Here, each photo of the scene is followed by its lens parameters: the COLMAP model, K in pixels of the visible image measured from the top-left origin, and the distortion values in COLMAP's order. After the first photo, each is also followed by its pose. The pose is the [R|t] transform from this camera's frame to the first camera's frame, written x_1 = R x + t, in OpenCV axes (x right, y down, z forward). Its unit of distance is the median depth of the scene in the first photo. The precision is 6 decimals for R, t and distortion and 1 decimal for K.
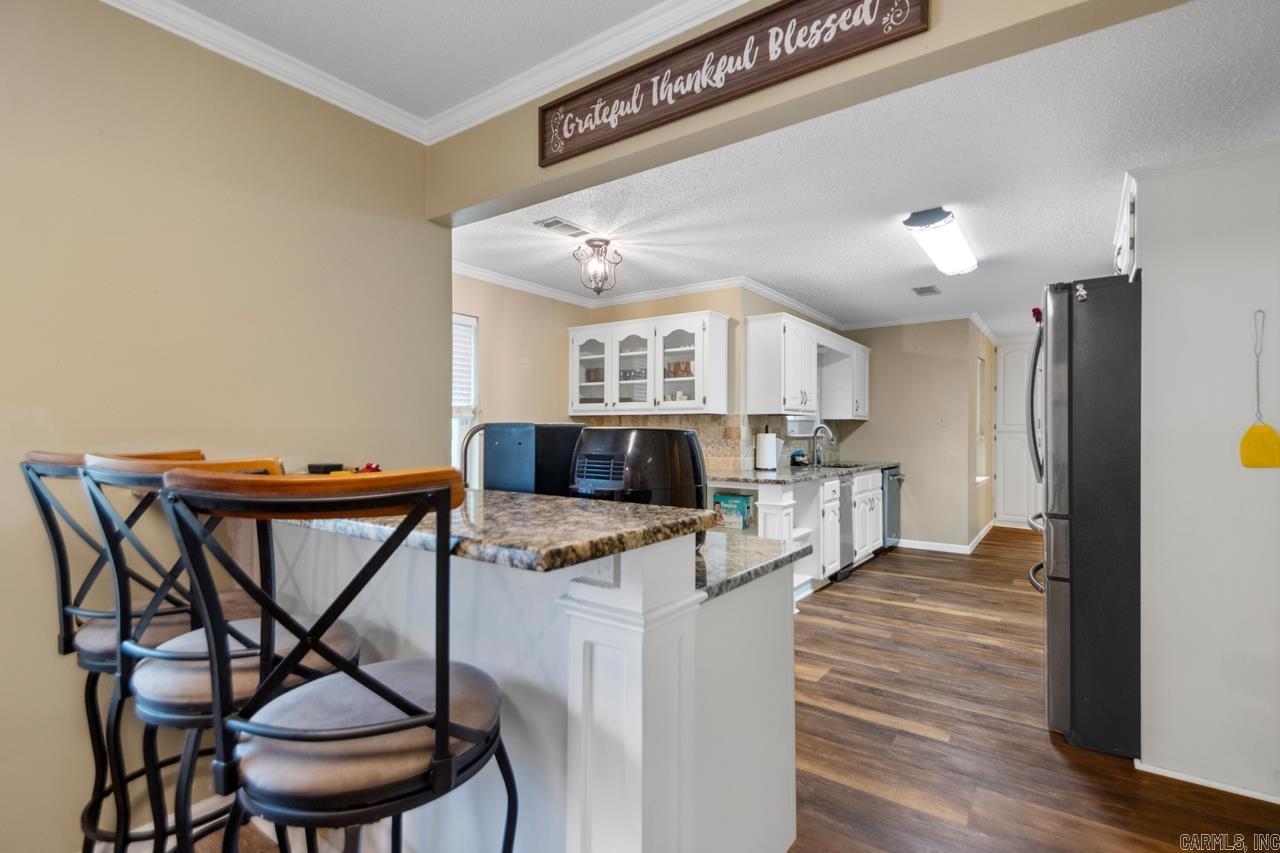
lens RADIAL K [[595.0, 0, 646.7], [0, 595.0, 426.5], [0, 0, 1]] dist [0.028778, -0.000174]
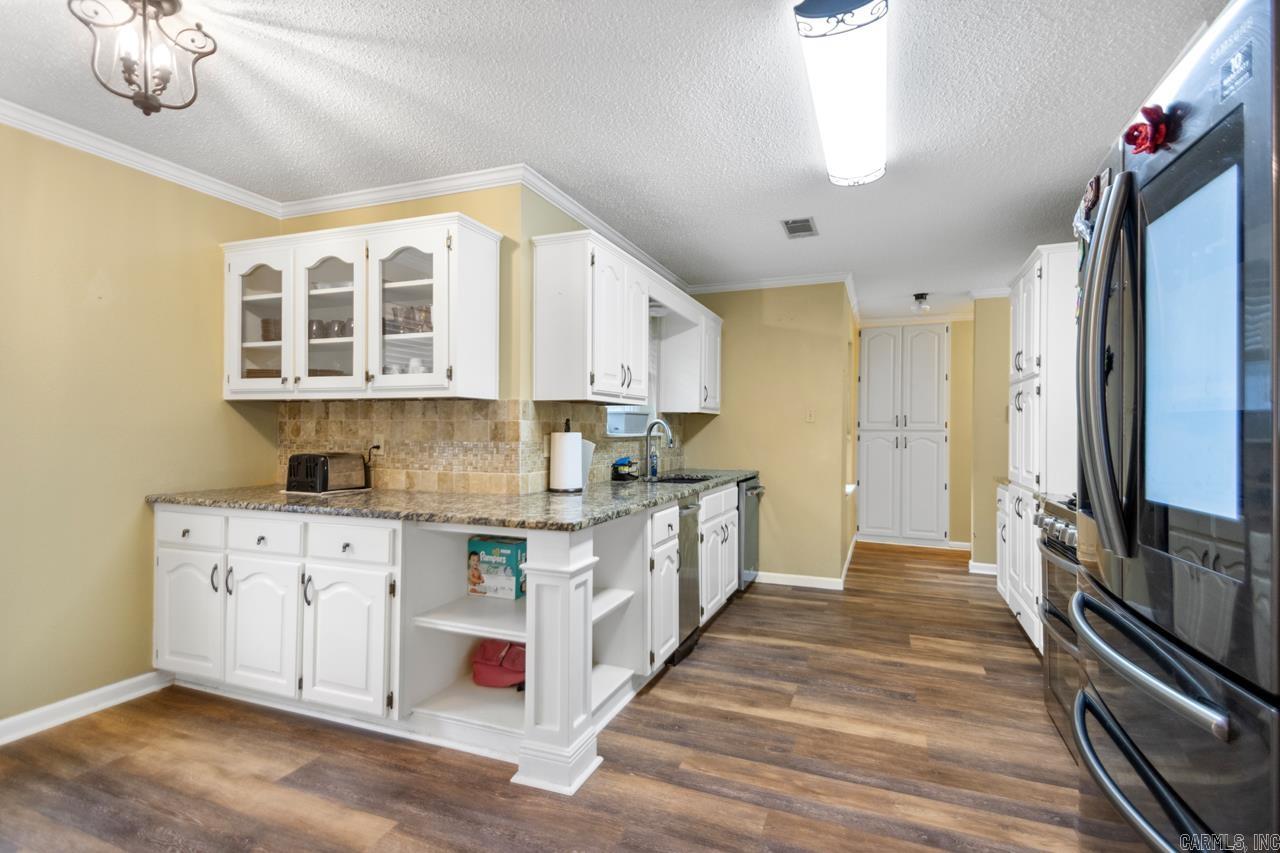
lens RADIAL K [[605.4, 0, 640.0], [0, 605.4, 426.5], [0, 0, 1]] dist [0.038010, -0.017877]
pose [[0.973427, 0.003964, 0.228964, 0.140084], [-0.005040, 0.999979, 0.004118, 0.003032], [-0.228943, -0.005162, 0.973426, 0.397428]]
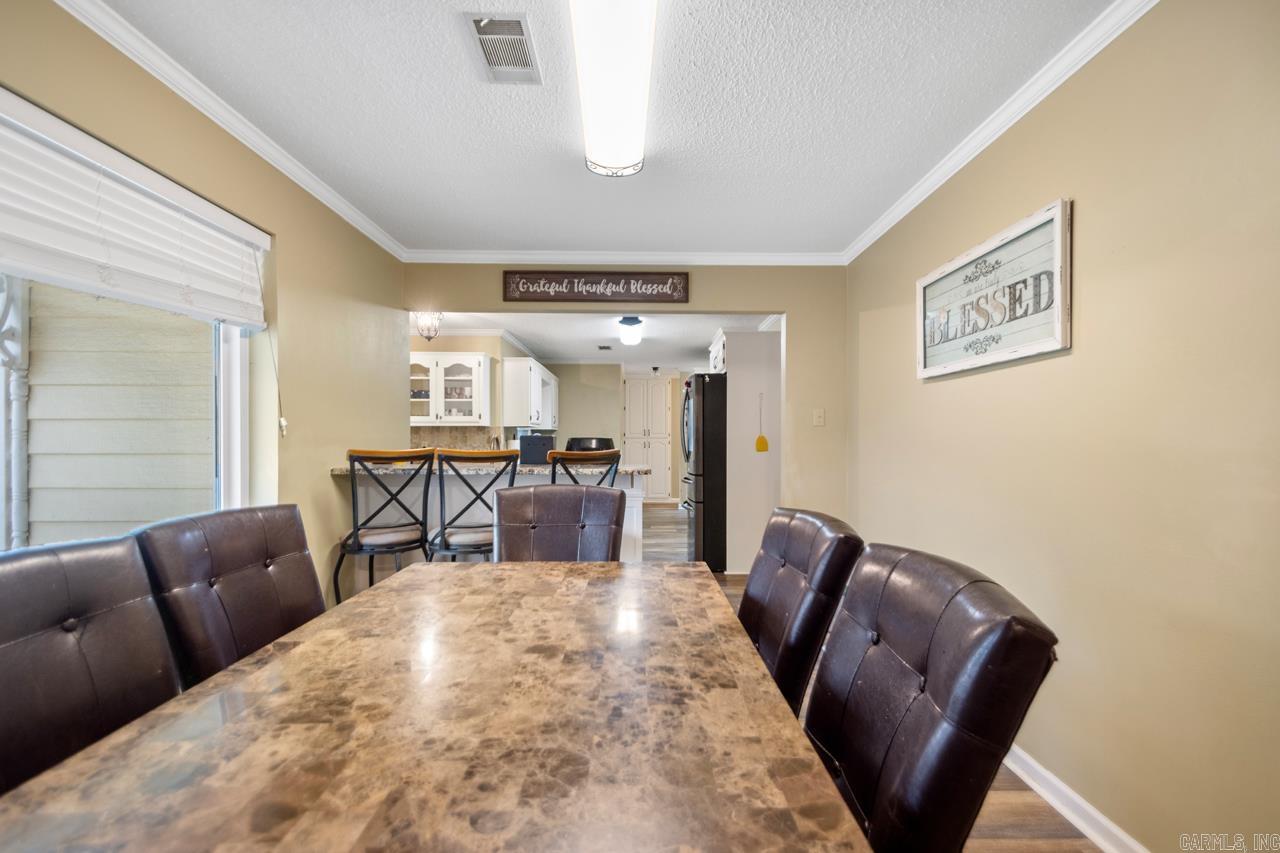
lens RADIAL K [[598.2, 0, 643.6], [0, 598.2, 441.3], [0, 0, 1]] dist [0.044317, -0.020957]
pose [[0.807588, -0.005691, 0.589719, -0.421828], [-0.002731, 0.999907, 0.013390, -0.005096], [-0.589740, -0.012424, 0.807497, -0.364716]]
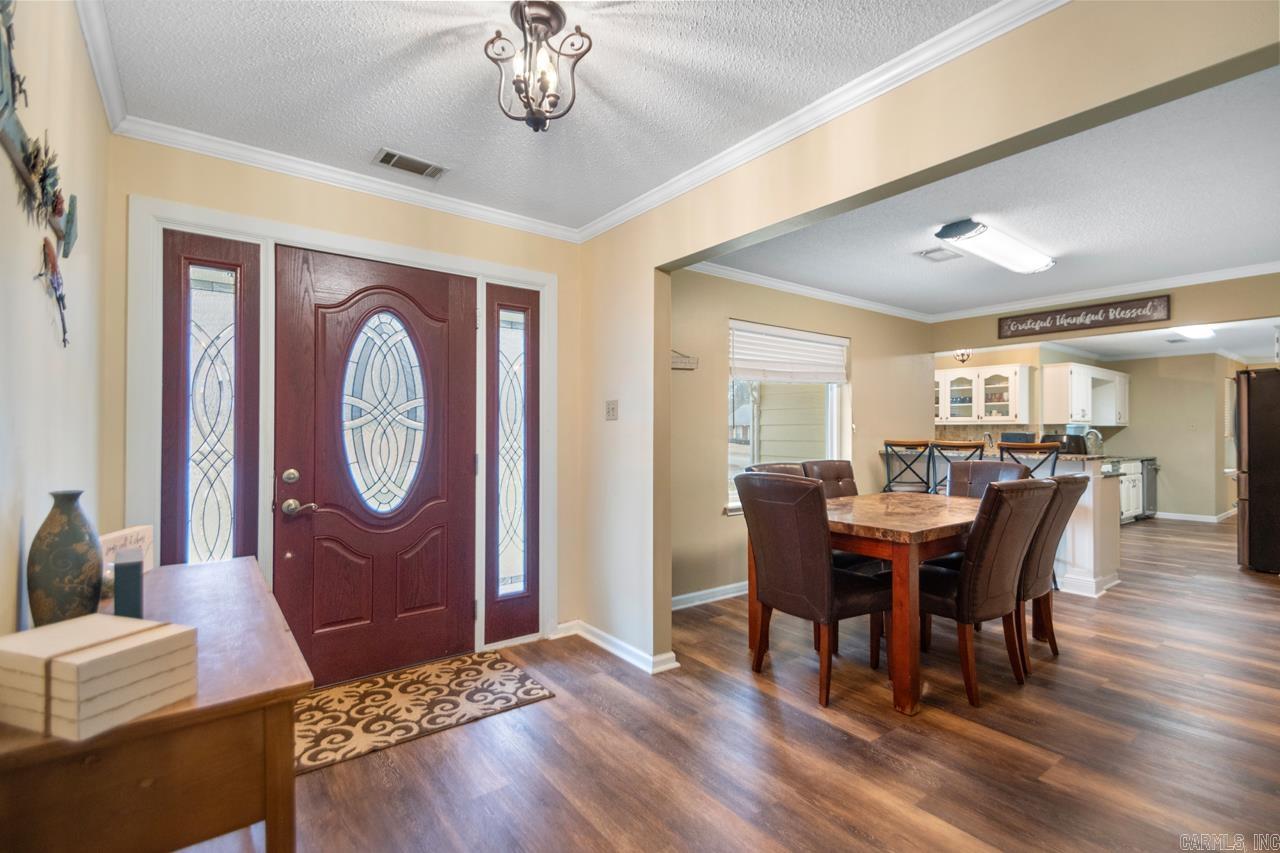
lens RADIAL K [[584.2, 0, 652.2], [0, 584.2, 424.5], [0, 0, 1]] dist [0.053472, -0.027288]
pose [[0.957209, -0.003472, -0.289378, -0.404700], [0.001884, 0.999982, -0.005767, -0.012196], [0.289393, 0.004976, 0.957198, -0.918163]]
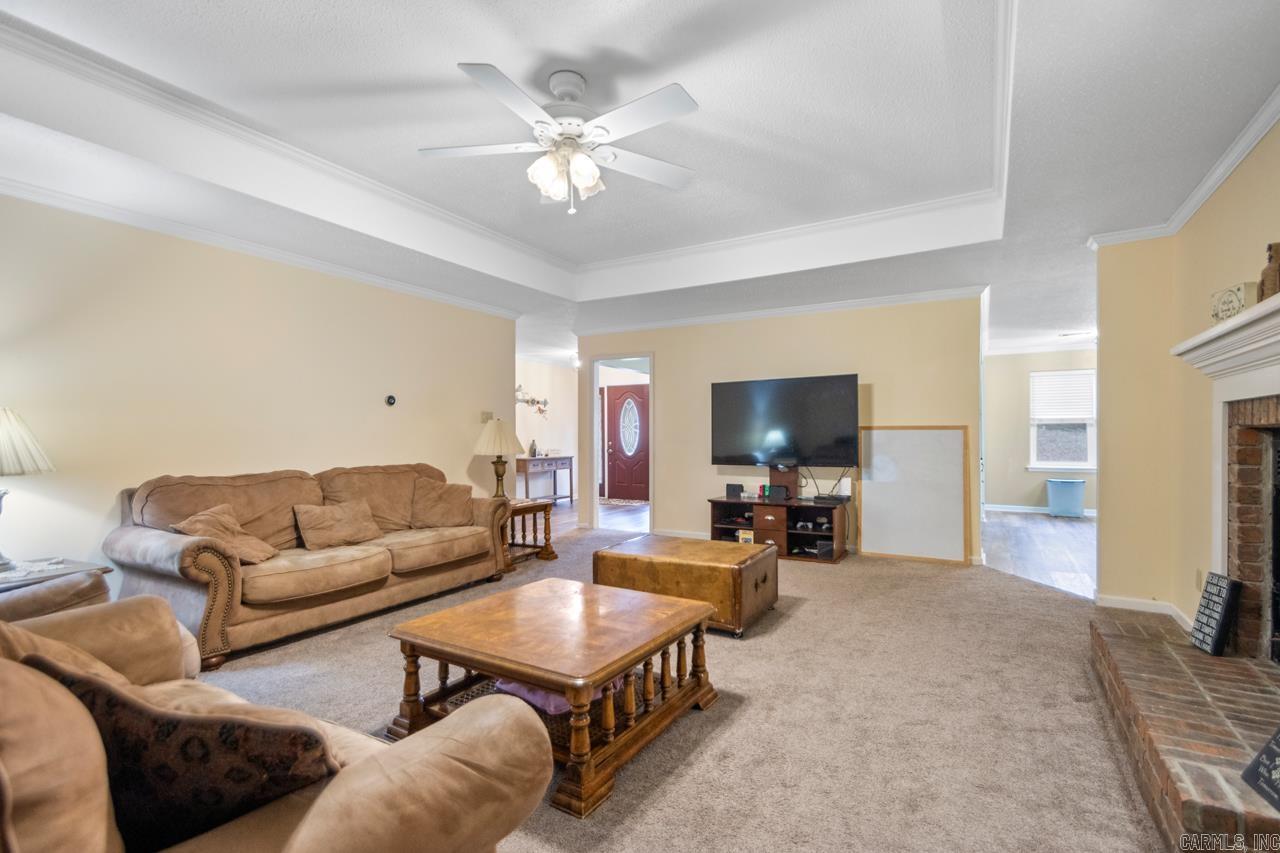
lens RADIAL K [[591.7, 0, 650.3], [0, 591.7, 435.1], [0, 0, 1]] dist [0.045940, -0.019584]
pose [[0.101598, -0.007065, -0.994800, 1.399635], [0.011566, 0.999916, -0.005921, 0.016861], [0.994758, -0.010904, 0.101671, -0.538391]]
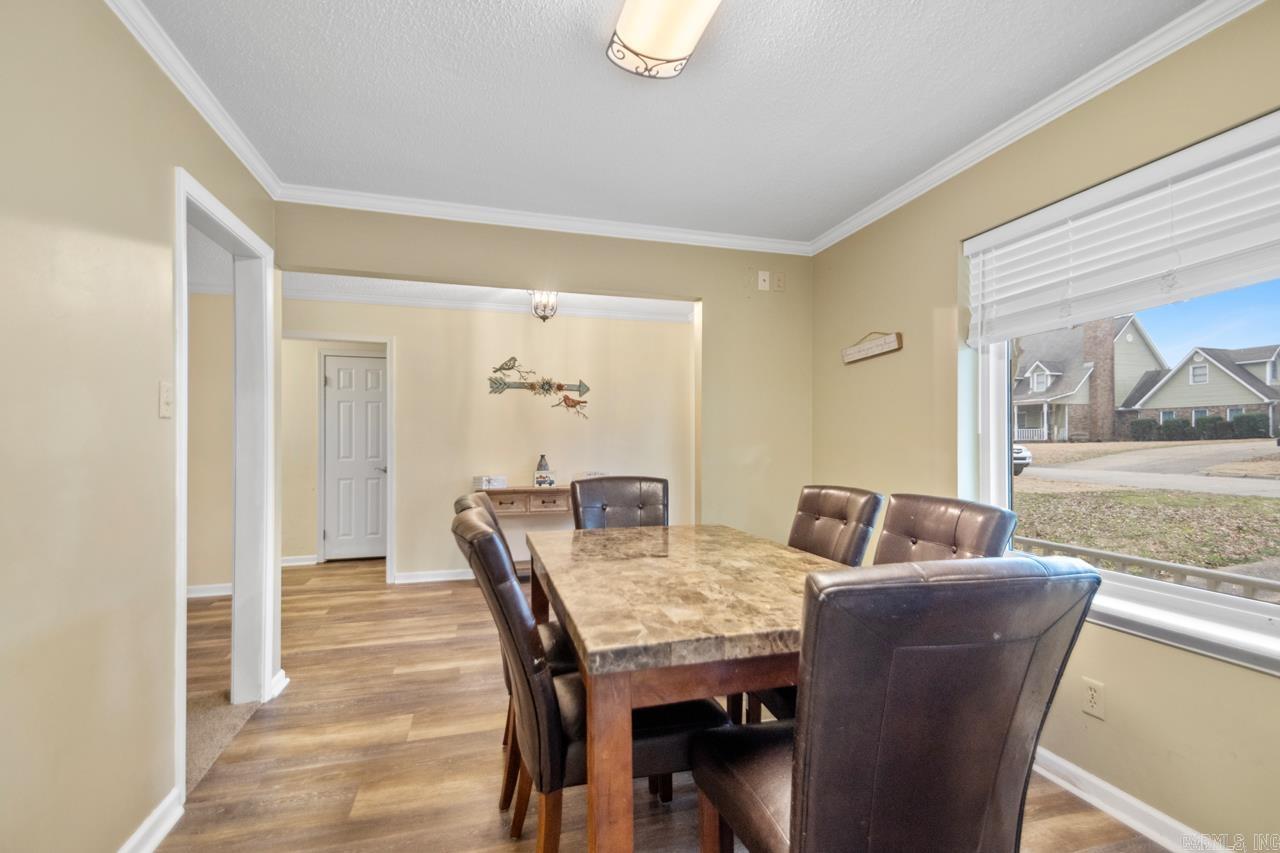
lens RADIAL K [[591.7, 0, 650.3], [0, 591.7, 435.1], [0, 0, 1]] dist [0.045940, -0.019584]
pose [[-0.623895, -0.011000, -0.781430, 0.051670], [0.005509, 0.999814, -0.018473, -0.000654], [0.781488, -0.015830, -0.623719, 0.140011]]
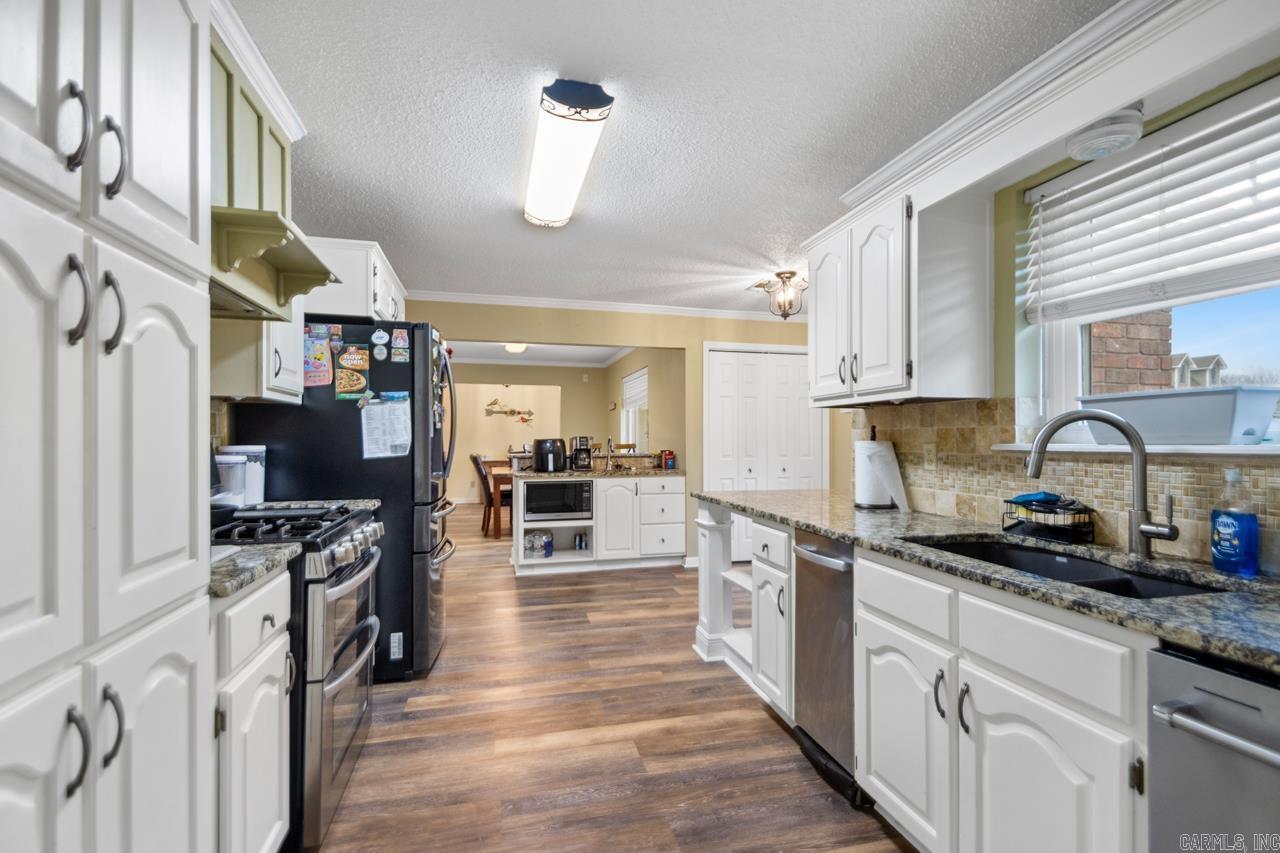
lens RADIAL K [[595.0, 0, 646.7], [0, 595.0, 426.5], [0, 0, 1]] dist [0.028778, -0.000174]
pose [[-0.643777, -0.020399, -0.764941, 0.809761], [0.003791, 0.999547, -0.029846, 0.016012], [0.765203, -0.022114, -0.643409, 1.280659]]
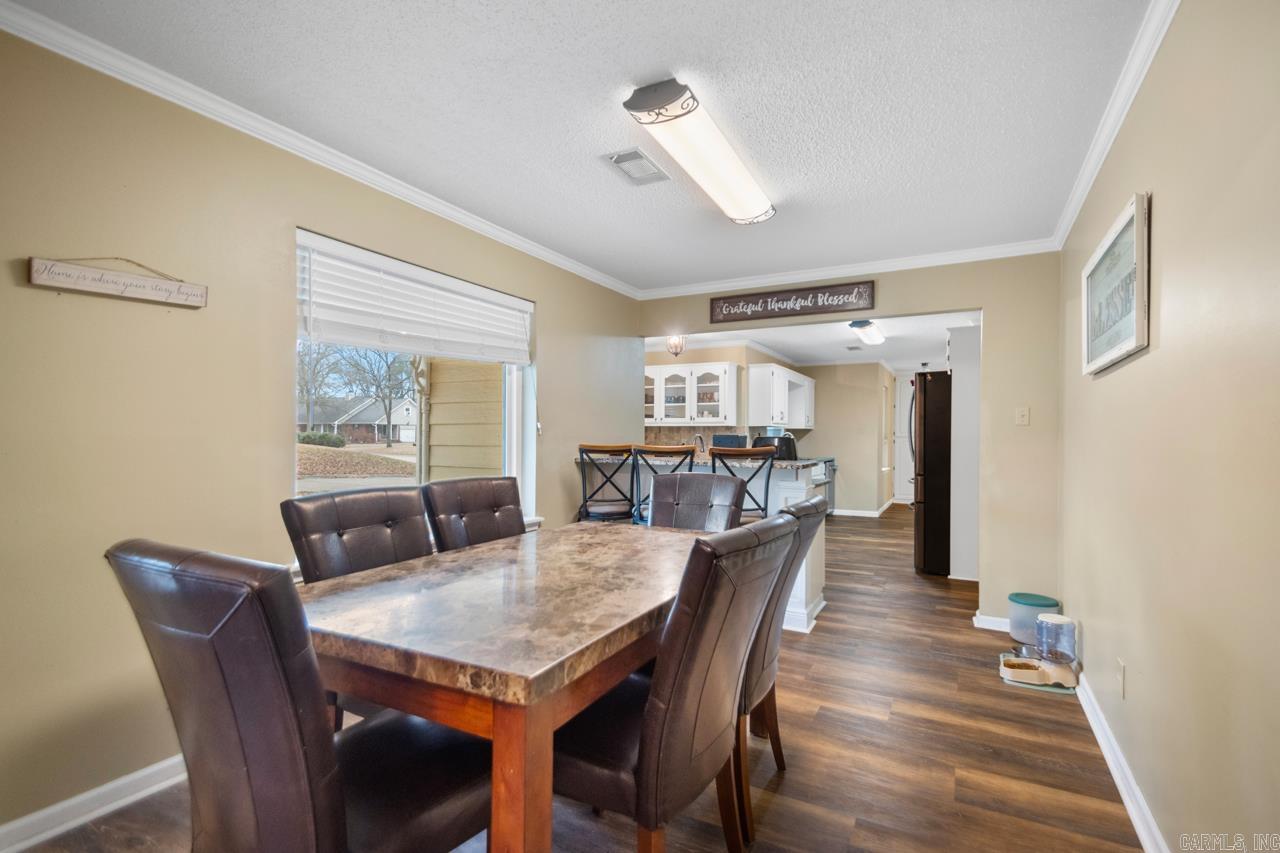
lens RADIAL K [[591.7, 0, 650.3], [0, 591.7, 435.1], [0, 0, 1]] dist [0.045940, -0.019584]
pose [[0.990644, 0.001325, 0.136466, -0.319428], [-0.002368, 0.999969, 0.007482, -0.007897], [-0.136452, -0.007735, 0.990616, -0.552278]]
